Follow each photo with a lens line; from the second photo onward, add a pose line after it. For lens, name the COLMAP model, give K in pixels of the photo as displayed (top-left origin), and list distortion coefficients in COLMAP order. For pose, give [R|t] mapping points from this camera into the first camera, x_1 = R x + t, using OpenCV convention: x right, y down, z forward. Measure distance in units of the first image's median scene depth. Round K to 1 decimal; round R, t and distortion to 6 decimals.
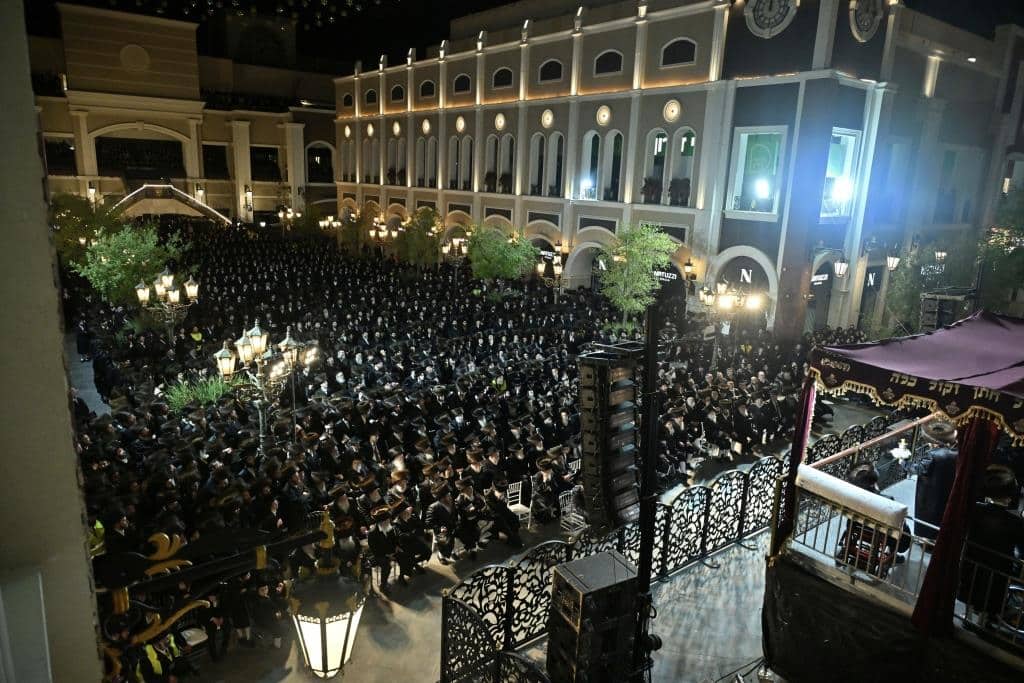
lens RADIAL K [[676.6, 0, 507.3], [0, 676.6, 339.4], [0, 0, 1]] dist [-0.003440, -0.006512]
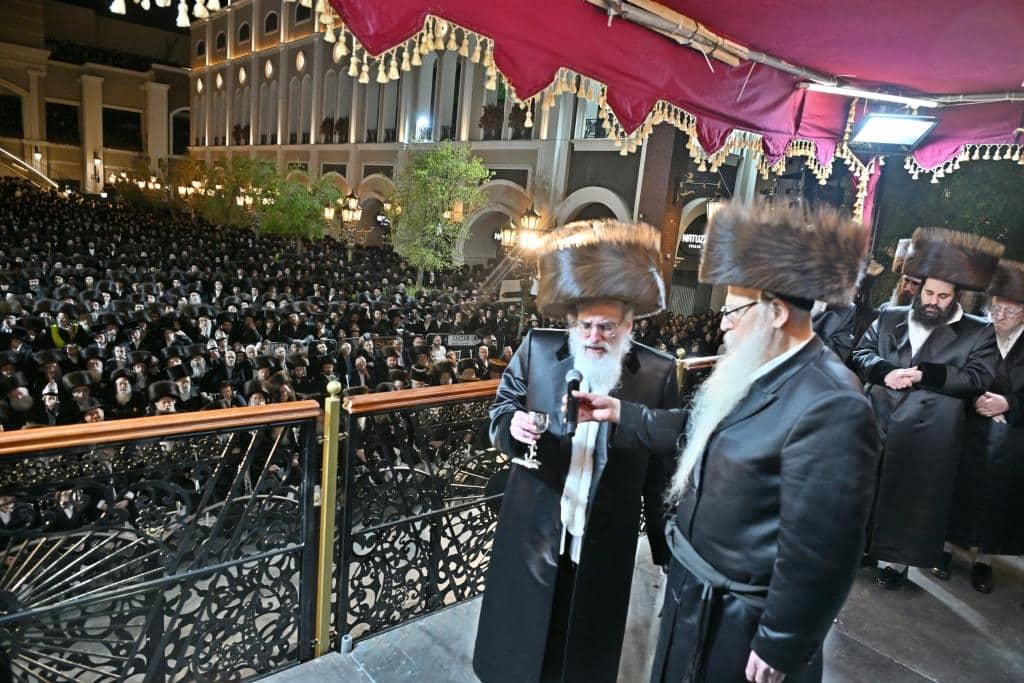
lens RADIAL K [[676.6, 0, 512.1], [0, 676.6, 349.2], [0, 0, 1]] dist [-0.003440, -0.006512]
pose [[0.996666, 0.047666, 0.066221, 0.122633], [-0.045579, 0.998426, -0.032680, 0.031850], [-0.067674, 0.029553, 0.997270, 0.165037]]
